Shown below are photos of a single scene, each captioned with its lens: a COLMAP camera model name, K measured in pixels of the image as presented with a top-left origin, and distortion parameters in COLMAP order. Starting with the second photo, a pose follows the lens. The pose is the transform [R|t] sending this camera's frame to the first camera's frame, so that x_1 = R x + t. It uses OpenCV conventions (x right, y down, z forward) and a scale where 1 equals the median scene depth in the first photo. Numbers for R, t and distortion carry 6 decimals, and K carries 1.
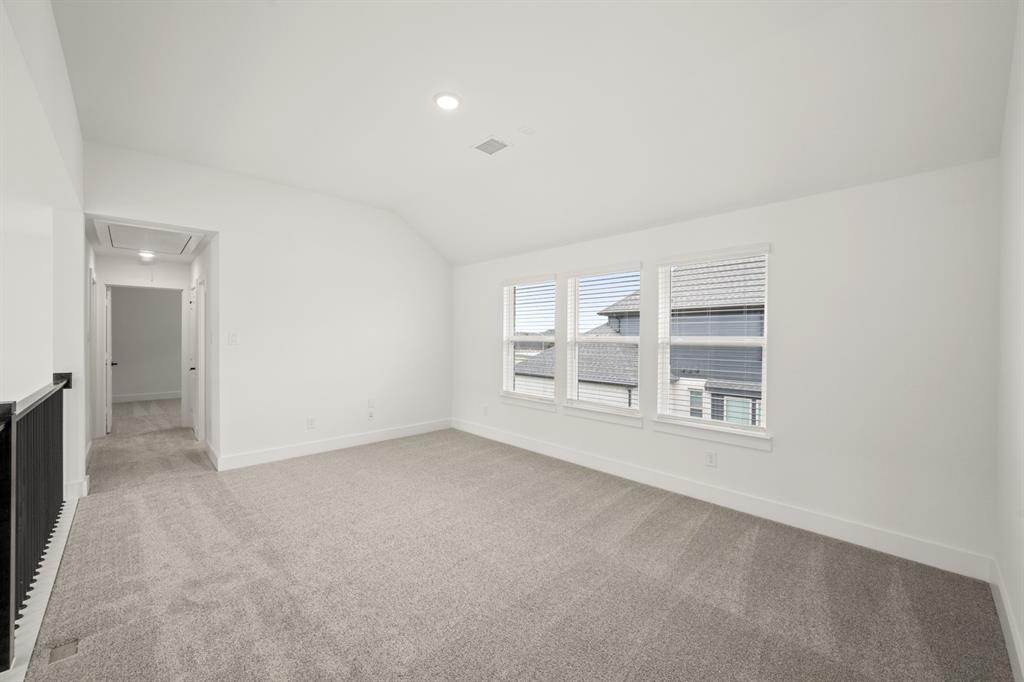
lens RADIAL K [[403.6, 0, 515.0], [0, 403.6, 330.5], [0, 0, 1]] dist [-0.006512, 0.000617]
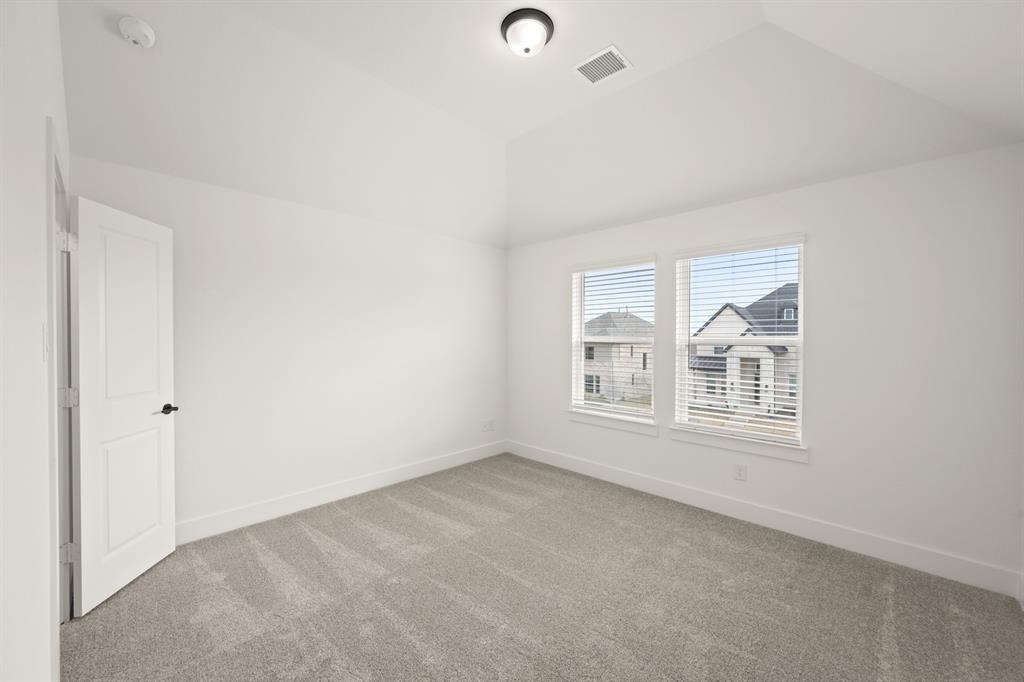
lens RADIAL K [[434.4, 0, 510.9], [0, 434.4, 346.2], [0, 0, 1]] dist [0.004247, 0.000289]
pose [[1.000000, -0.000824, -0.000252, -0.095322], [0.000833, 0.999325, 0.036735, 0.001089], [0.000222, -0.036735, 0.999325, 0.097606]]
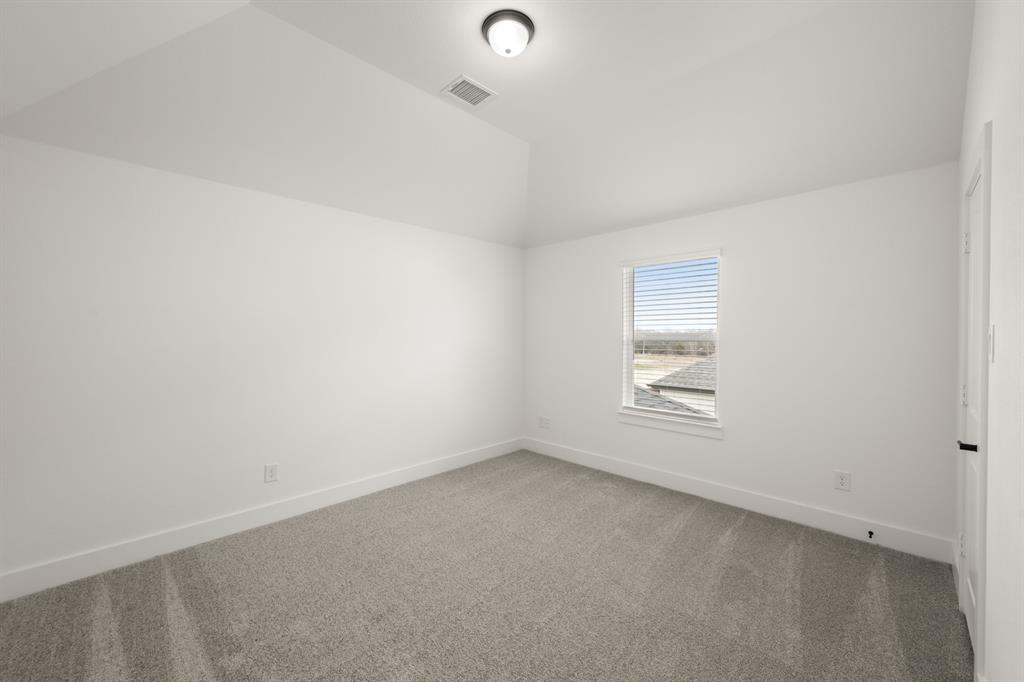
lens RADIAL K [[388.5, 0, 505.4], [0, 388.5, 337.0], [0, 0, 1]] dist [0.001461, 0.000072]
pose [[0.998554, -0.004239, 0.053594, -0.183974], [0.003003, 0.999728, 0.023112, 0.001068], [-0.053677, -0.022918, 0.998295, 0.187322]]
